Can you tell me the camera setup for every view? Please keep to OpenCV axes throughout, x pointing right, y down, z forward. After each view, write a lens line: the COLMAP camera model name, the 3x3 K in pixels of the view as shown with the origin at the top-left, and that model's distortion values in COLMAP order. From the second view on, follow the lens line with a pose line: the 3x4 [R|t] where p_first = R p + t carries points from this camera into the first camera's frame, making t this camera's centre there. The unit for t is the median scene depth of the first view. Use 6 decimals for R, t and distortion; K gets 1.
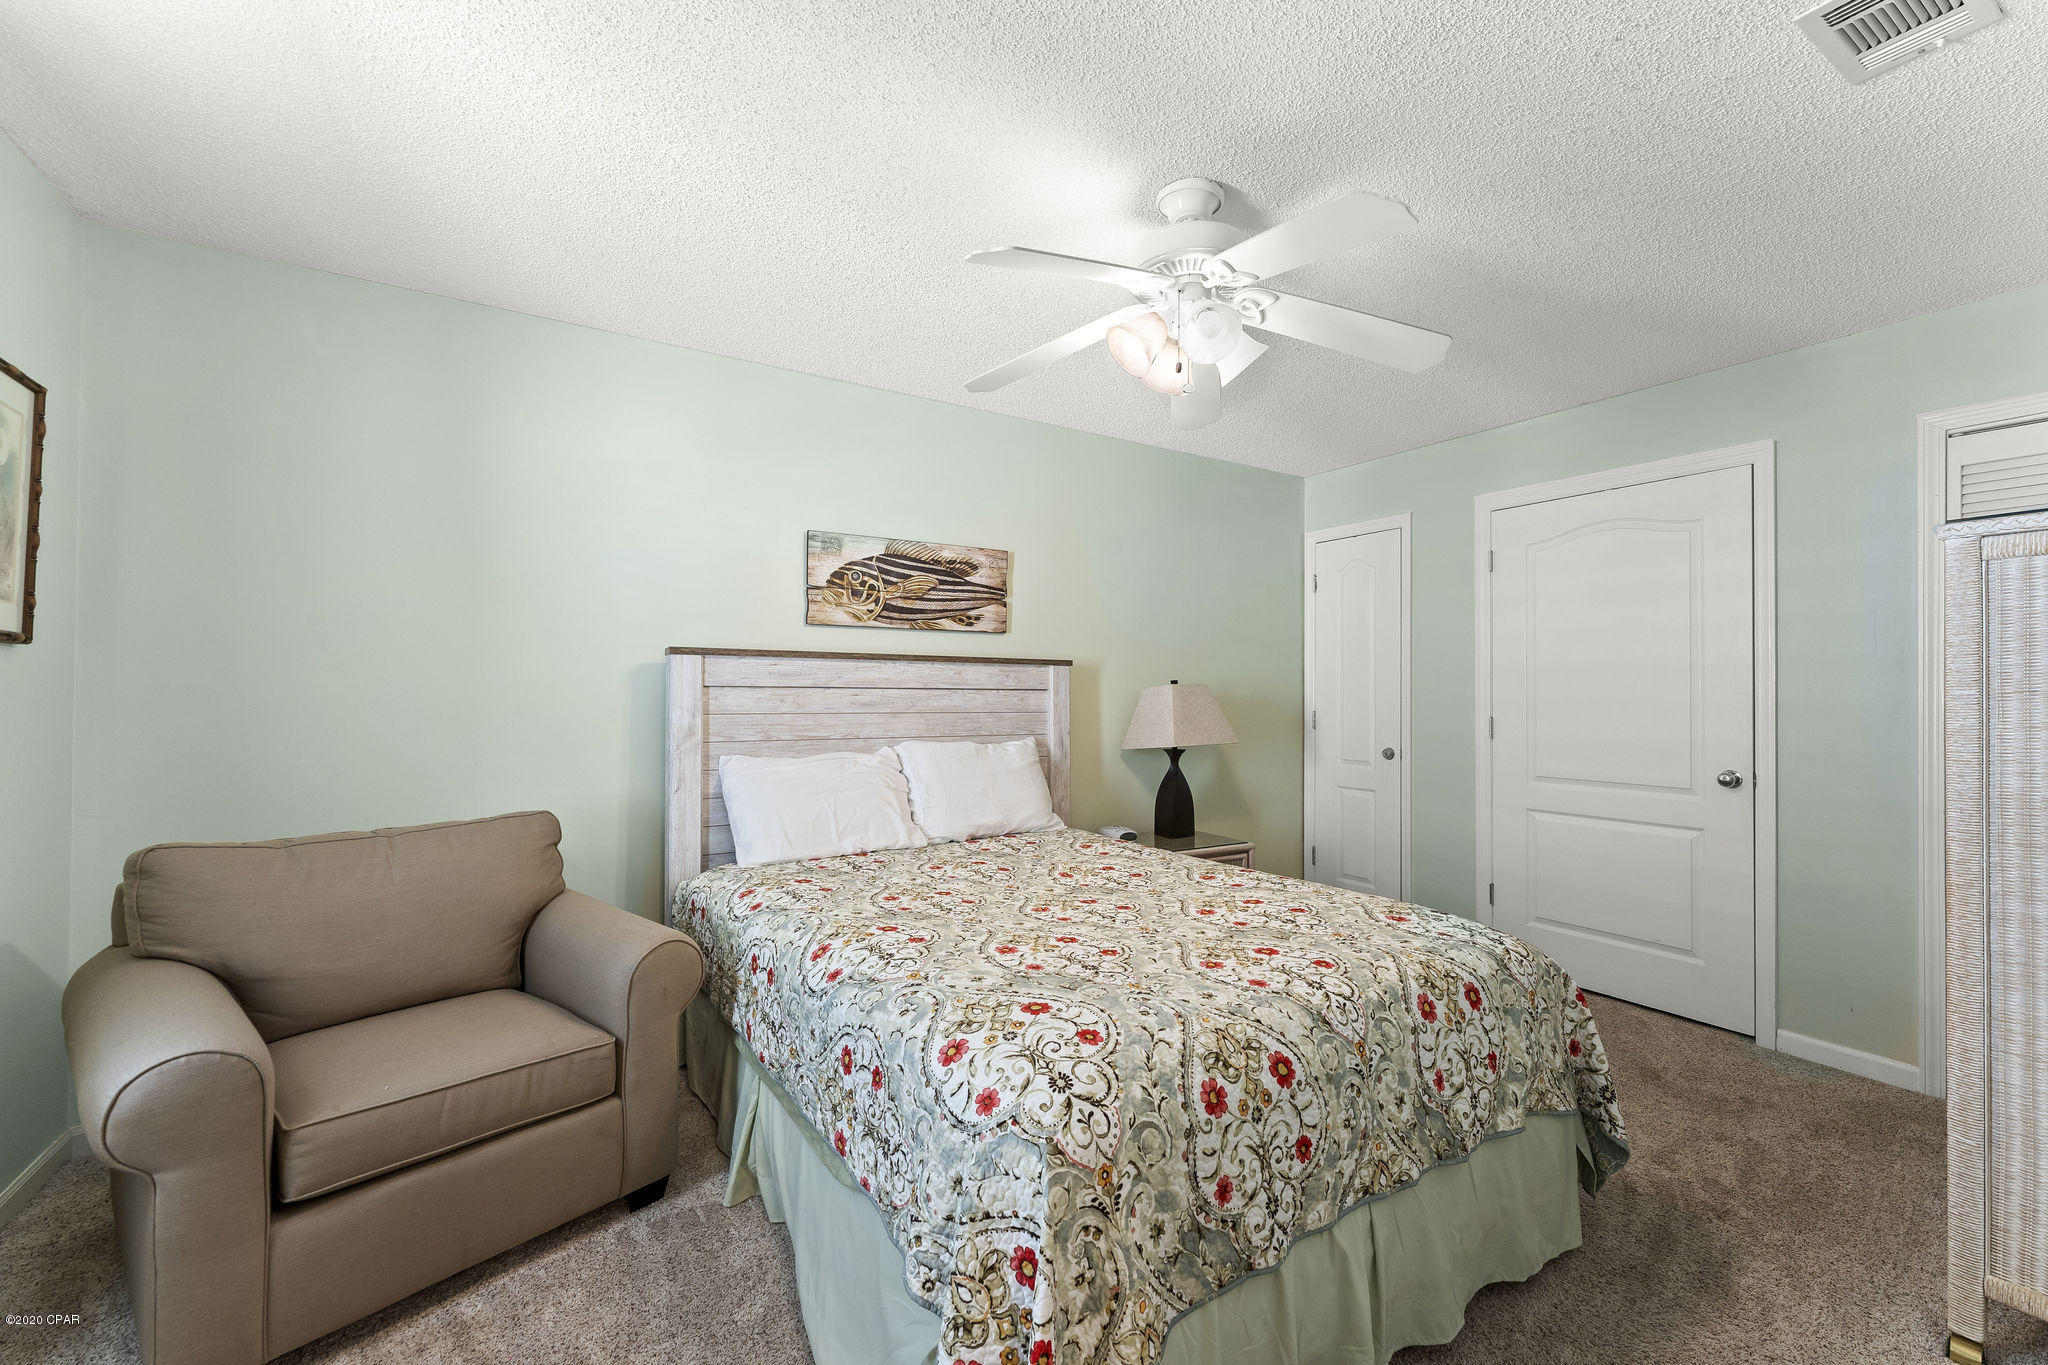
lens RADIAL K [[829.4, 0, 1028.8], [0, 829.4, 684.5], [0, 0, 1]] dist [0.000402, 0.000004]
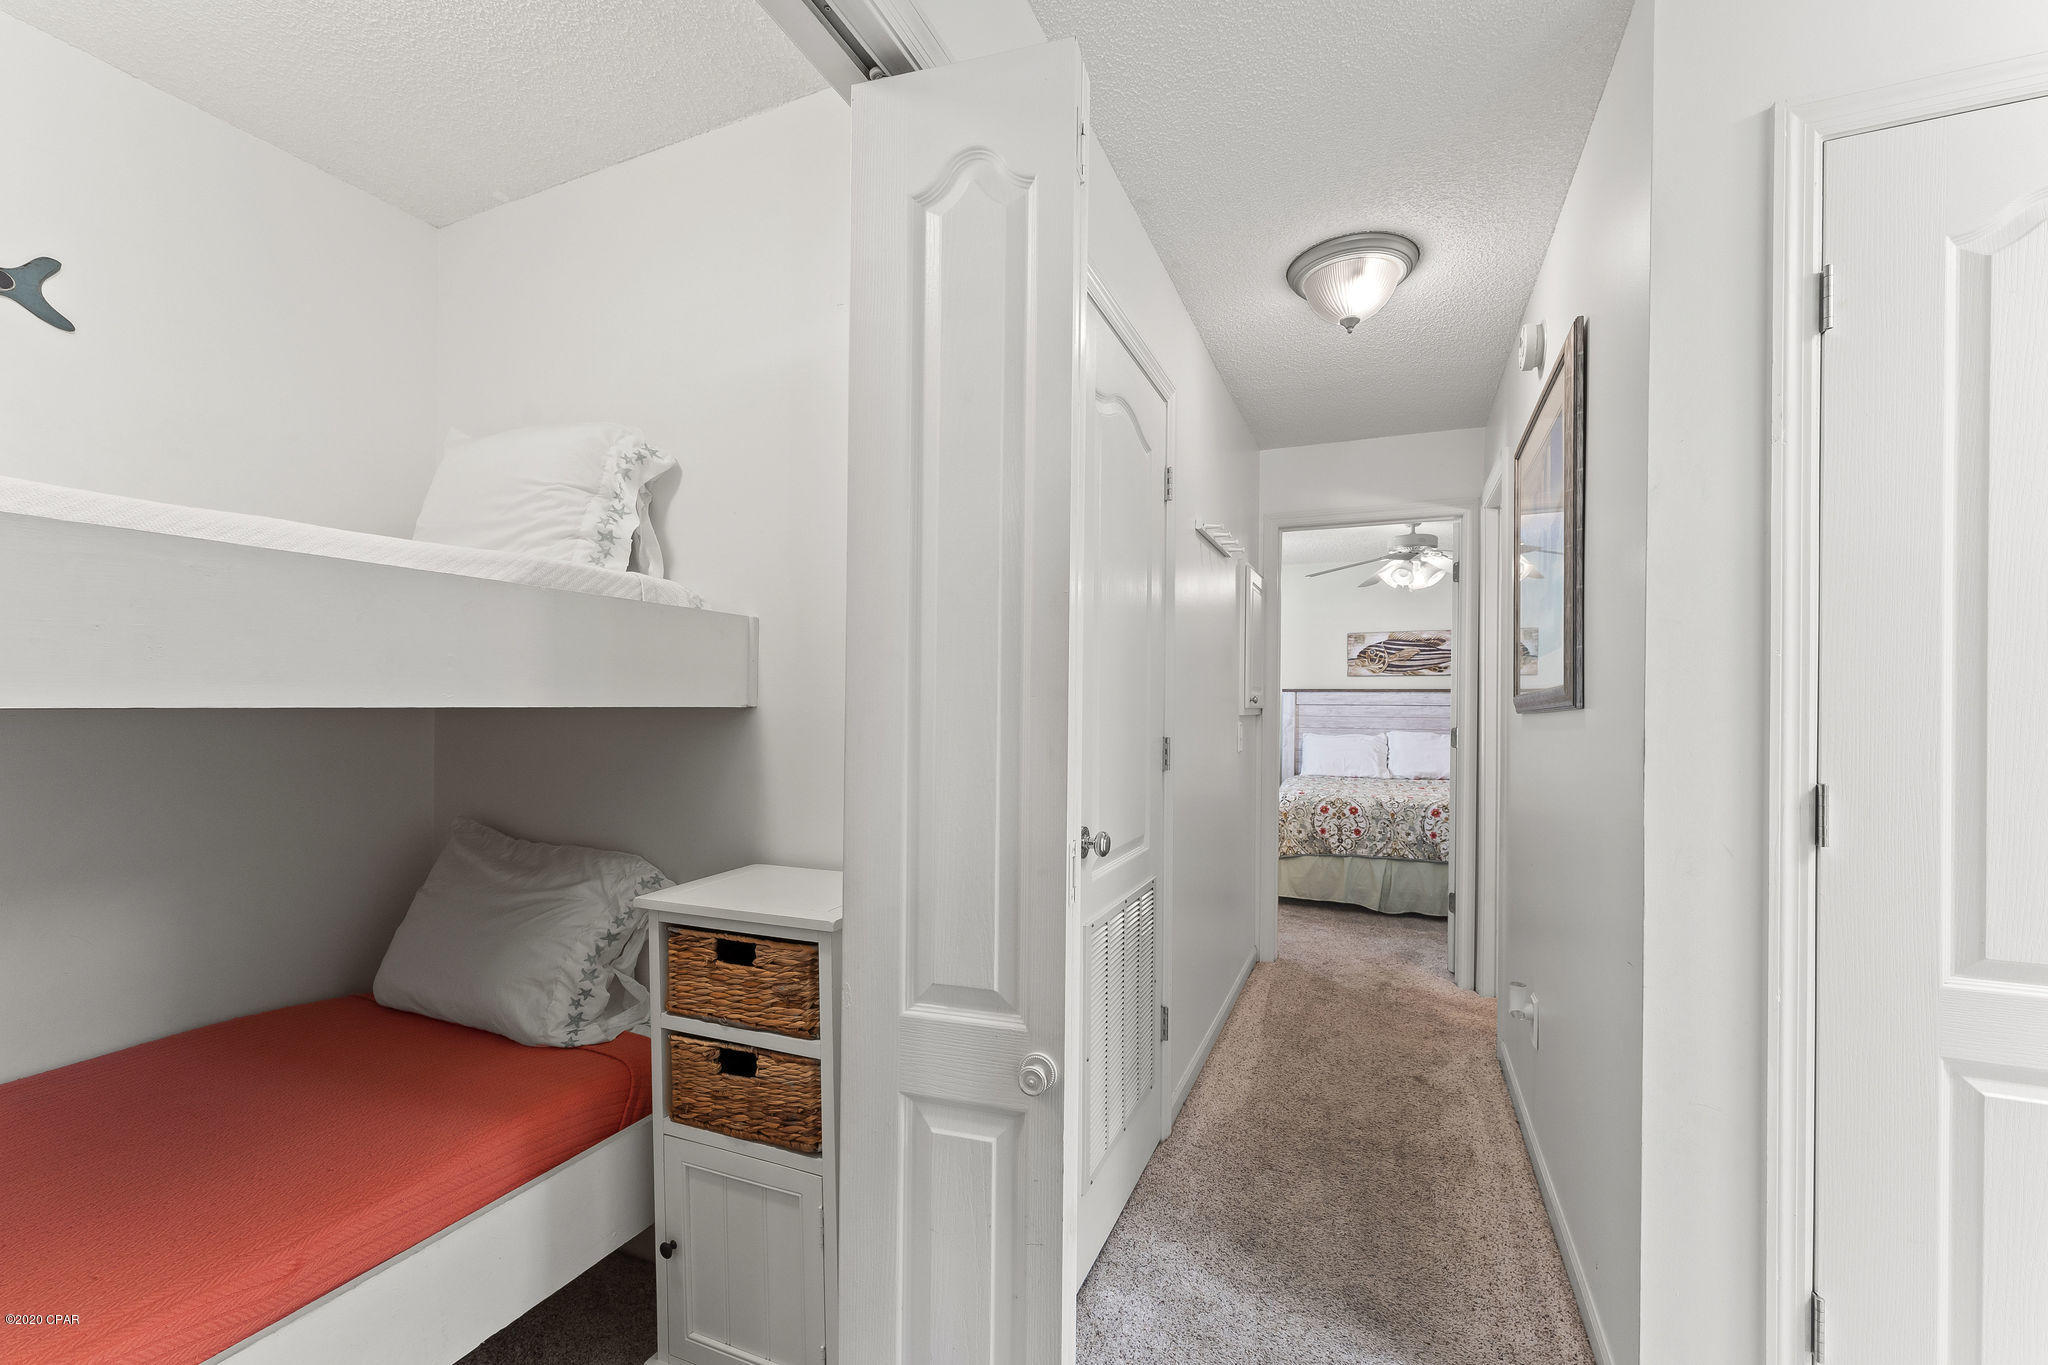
lens RADIAL K [[829.4, 0, 1029.3], [0, 829.4, 701.6], [0, 0, 1]] dist [0.000402, 0.000004]
pose [[0.569134, -0.008715, -0.822198, 1.041148], [0.005592, 0.999962, -0.006729, 0.004371], [0.822226, -0.000769, 0.569161, -0.927686]]
